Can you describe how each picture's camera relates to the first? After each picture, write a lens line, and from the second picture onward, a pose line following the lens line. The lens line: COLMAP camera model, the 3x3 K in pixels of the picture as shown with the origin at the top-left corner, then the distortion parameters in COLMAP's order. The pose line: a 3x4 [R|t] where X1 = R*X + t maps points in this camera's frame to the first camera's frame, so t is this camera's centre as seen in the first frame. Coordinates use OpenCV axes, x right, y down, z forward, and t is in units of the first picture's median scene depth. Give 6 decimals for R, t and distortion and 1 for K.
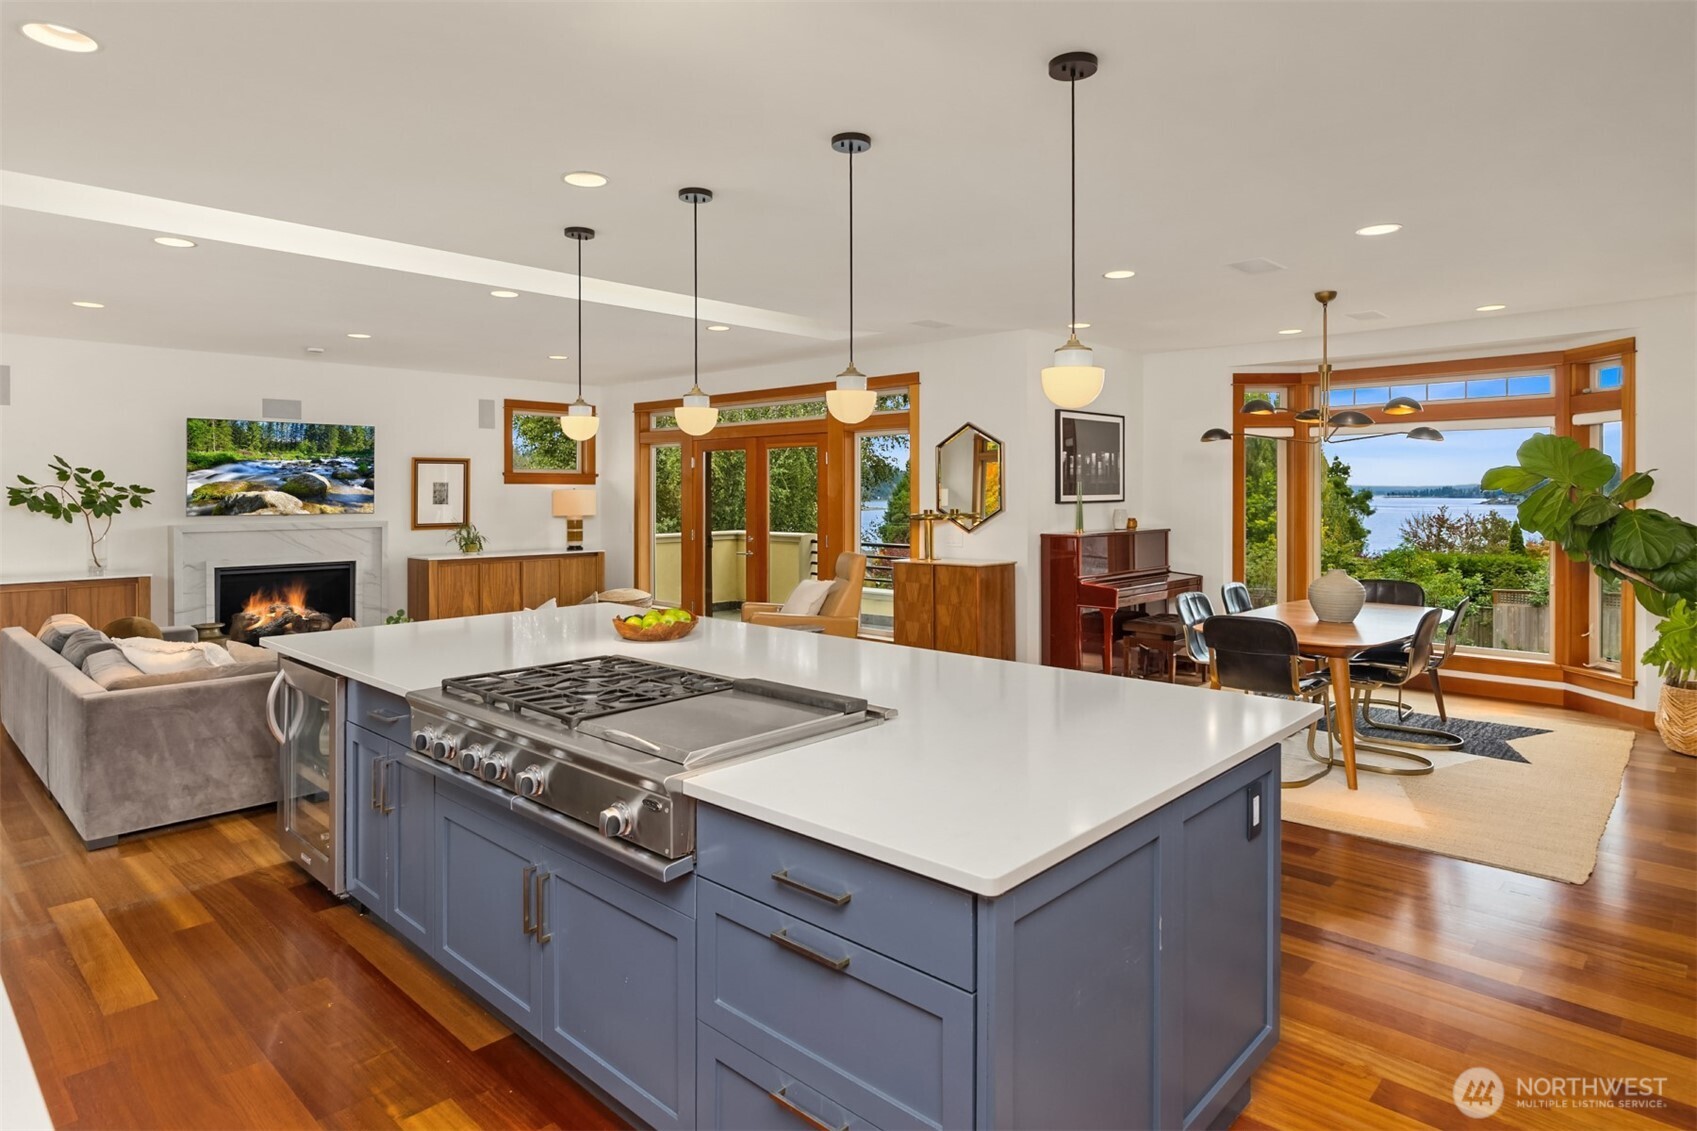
lens RADIAL K [[951.0, 0, 918.1], [0, 951.0, 496.0], [0, 0, 1]] dist [0.000217, -0.000977]
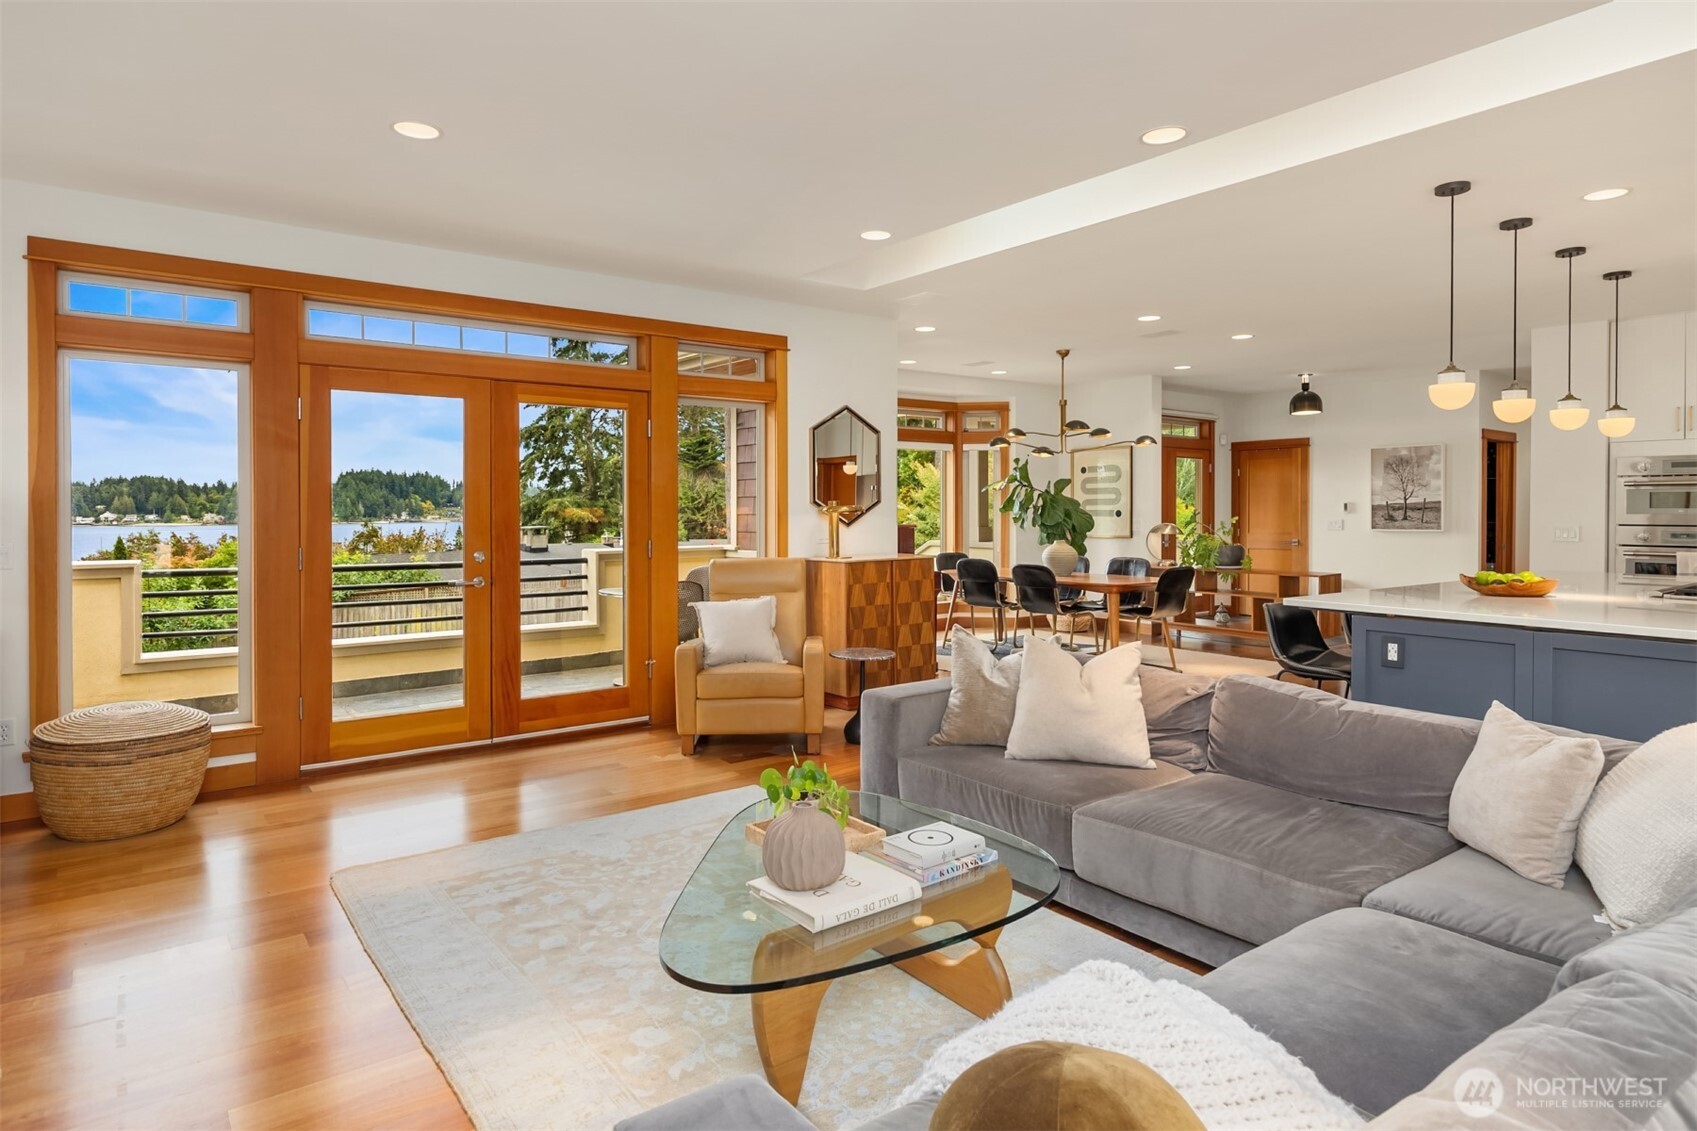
lens RADIAL K [[956.1, 0, 877.7], [0, 956.1, 532.3], [0, 0, 1]] dist [0.015726, -0.004388]
pose [[0.197104, -0.020827, 0.980161, -0.735012], [0.002922, 0.999782, 0.020656, 0.021750], [-0.980378, -0.001207, 0.197122, 0.699339]]
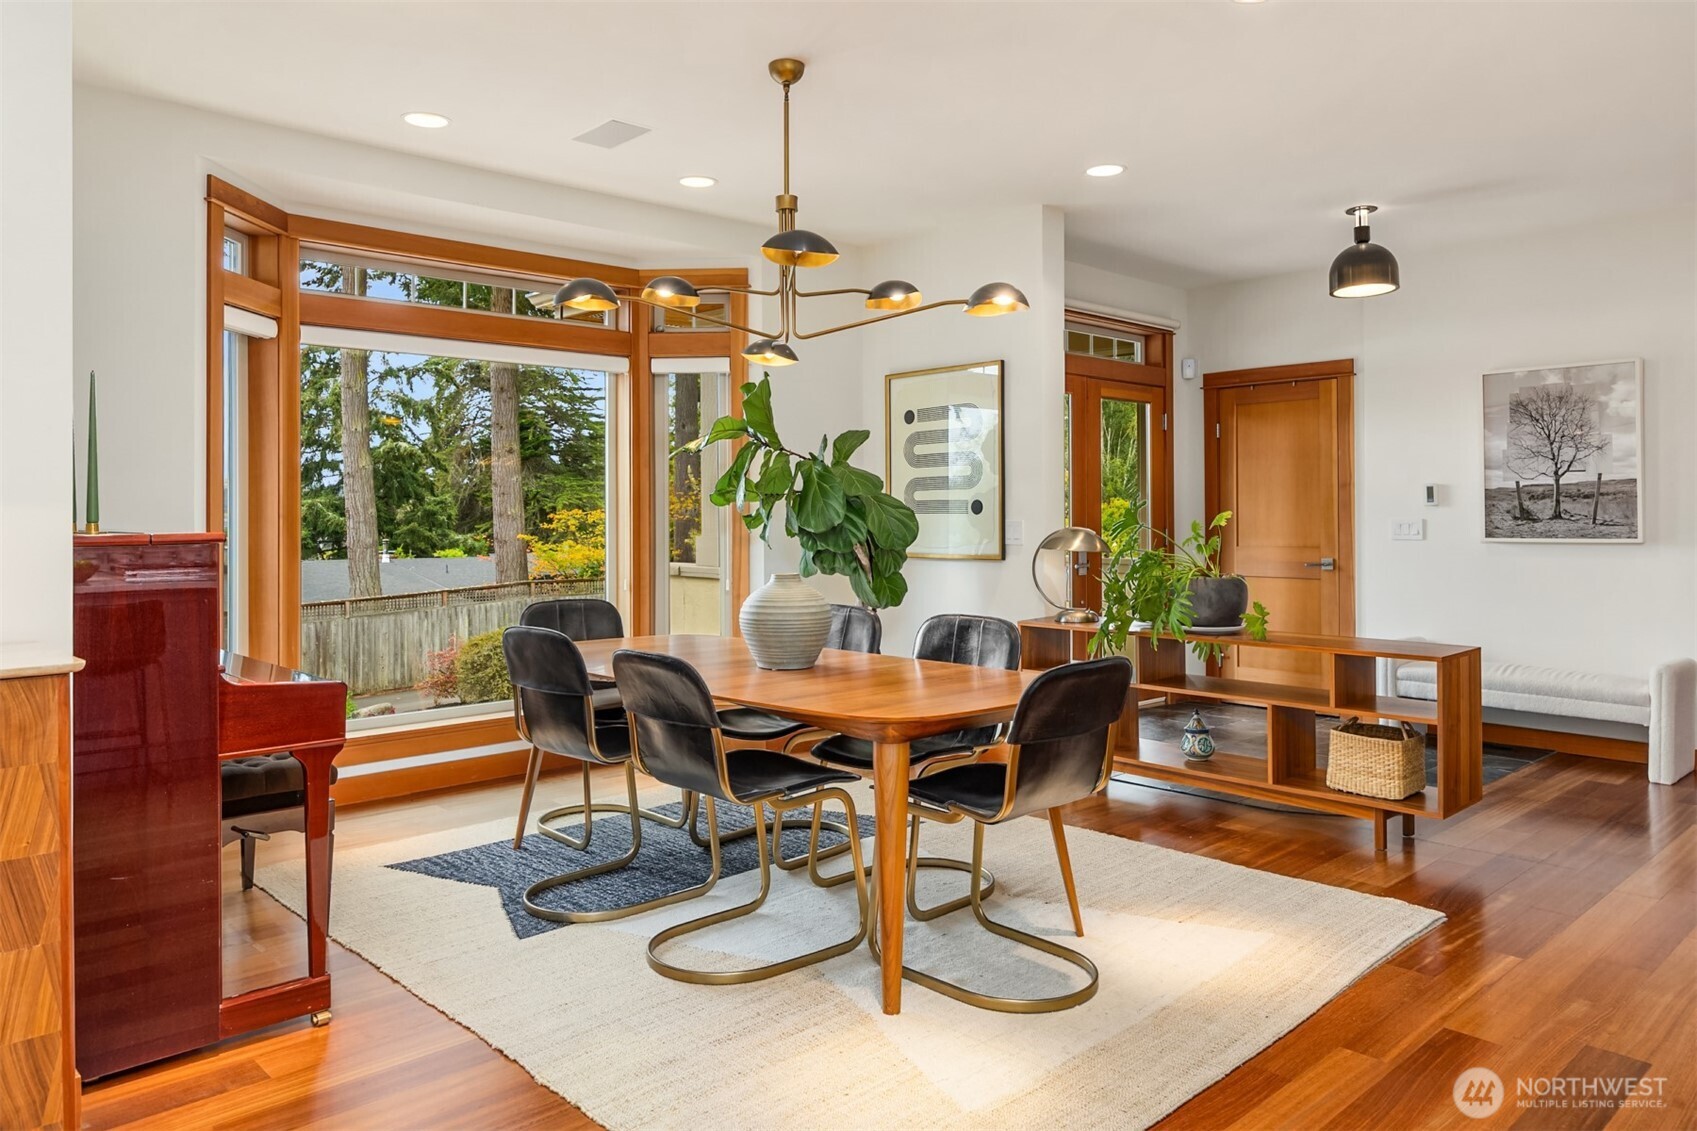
lens RADIAL K [[1118.0, 0, 896.0], [0, 1118.0, 532.8], [0, 0, 1]] dist [-0.026877, -0.002131]
pose [[0.095789, -0.012125, 0.995328, -0.134558], [0.005577, 0.999917, 0.011644, 0.031156], [-0.995386, 0.004436, 0.095849, 0.622573]]
